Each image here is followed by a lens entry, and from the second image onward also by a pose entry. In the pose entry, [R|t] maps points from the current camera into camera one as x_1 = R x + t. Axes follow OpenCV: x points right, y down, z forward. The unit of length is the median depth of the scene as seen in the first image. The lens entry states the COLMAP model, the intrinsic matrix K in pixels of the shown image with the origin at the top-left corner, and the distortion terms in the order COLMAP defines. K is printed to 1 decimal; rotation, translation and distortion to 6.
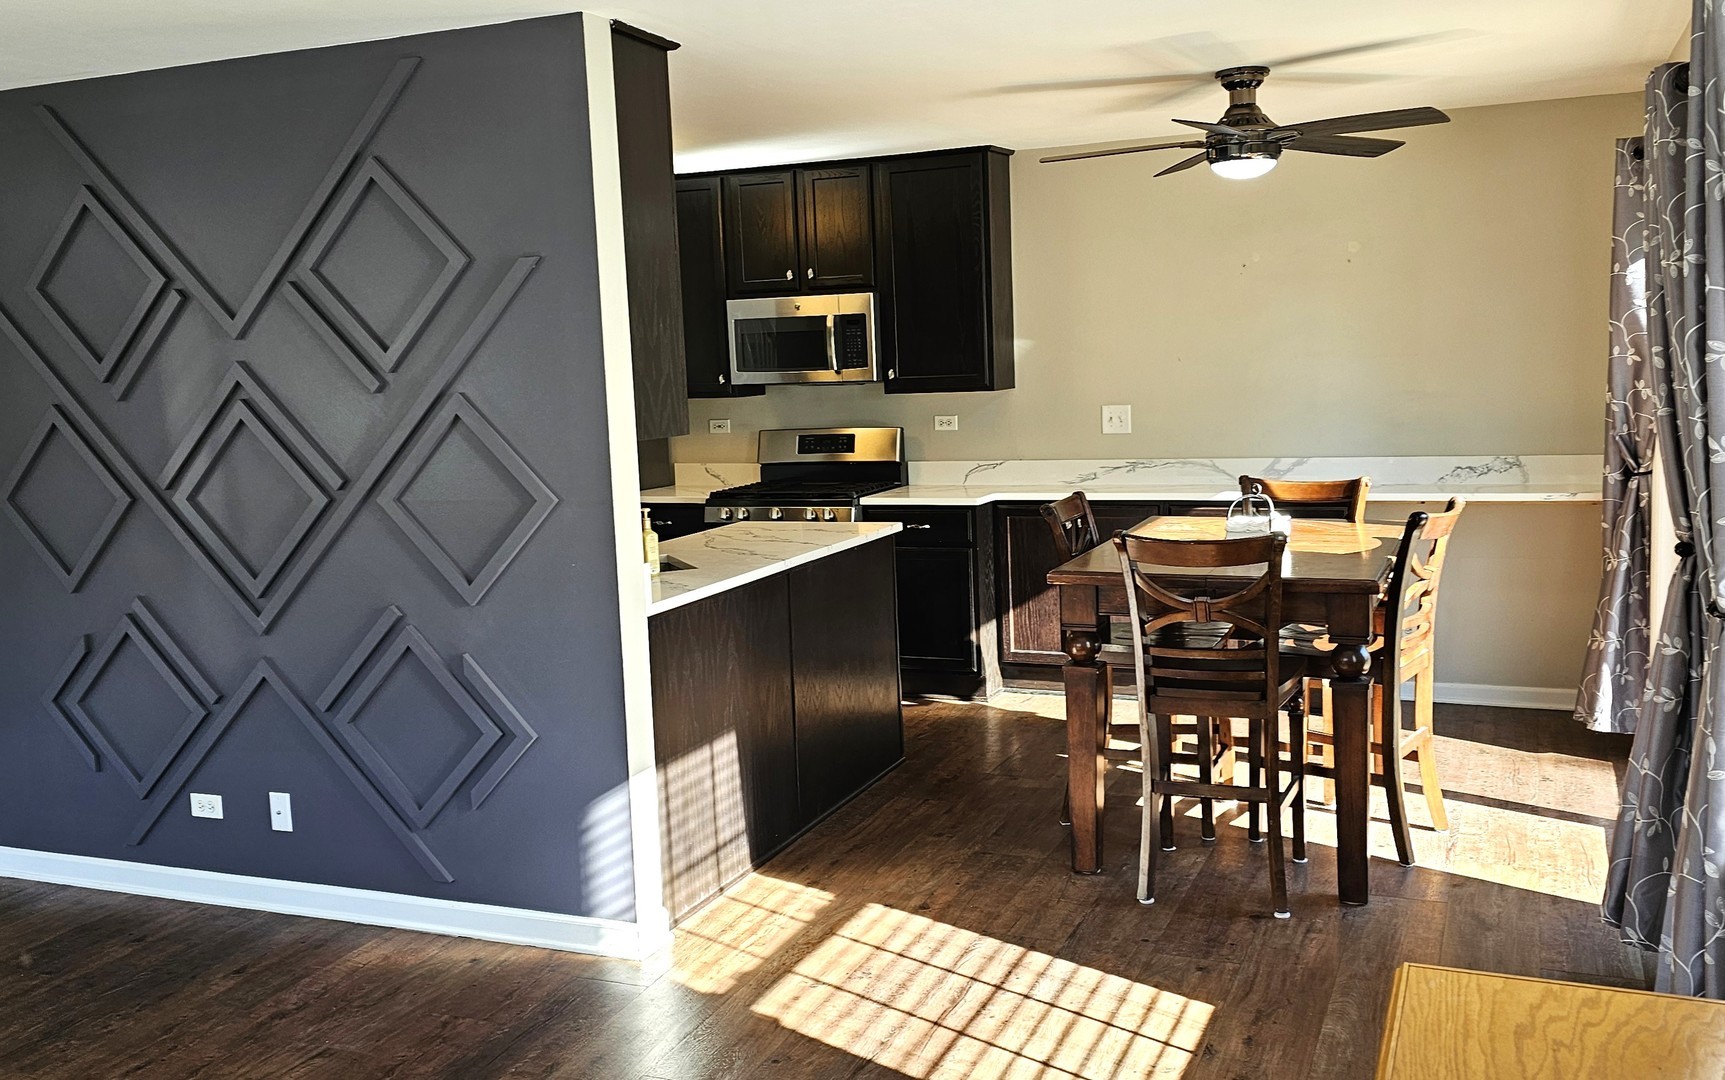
lens RADIAL K [[1495.9, 0, 860.6], [0, 1495.9, 534.1], [0, 0, 1]] dist [-0.012445, -0.003627]
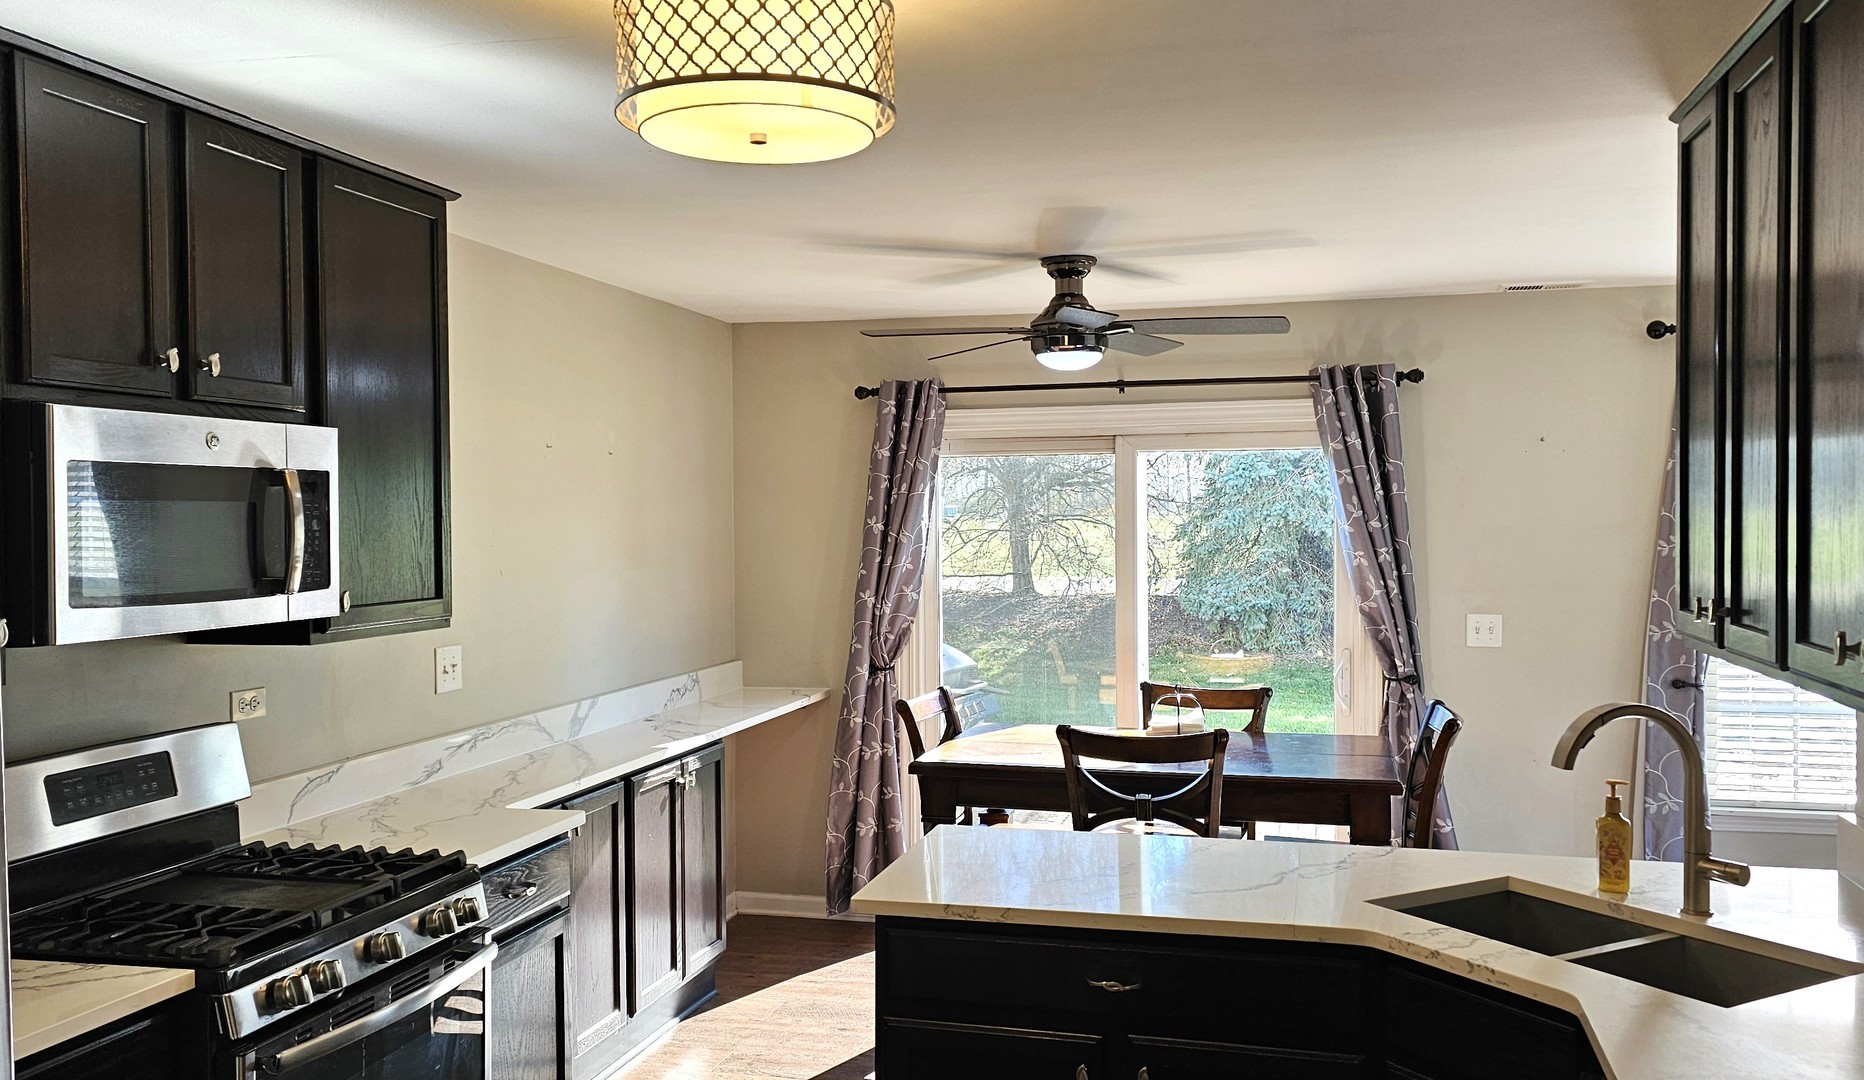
lens RADIAL K [[1526.2, 0, 934.5], [0, 1526.2, 557.3], [0, 0, 1]] dist [0.026833, -0.005099]
pose [[-0.146189, 0.006851, 0.989233, -0.504837], [0.115292, 0.993280, 0.010159, -0.110399], [-0.982515, 0.115536, -0.145997, 0.930718]]
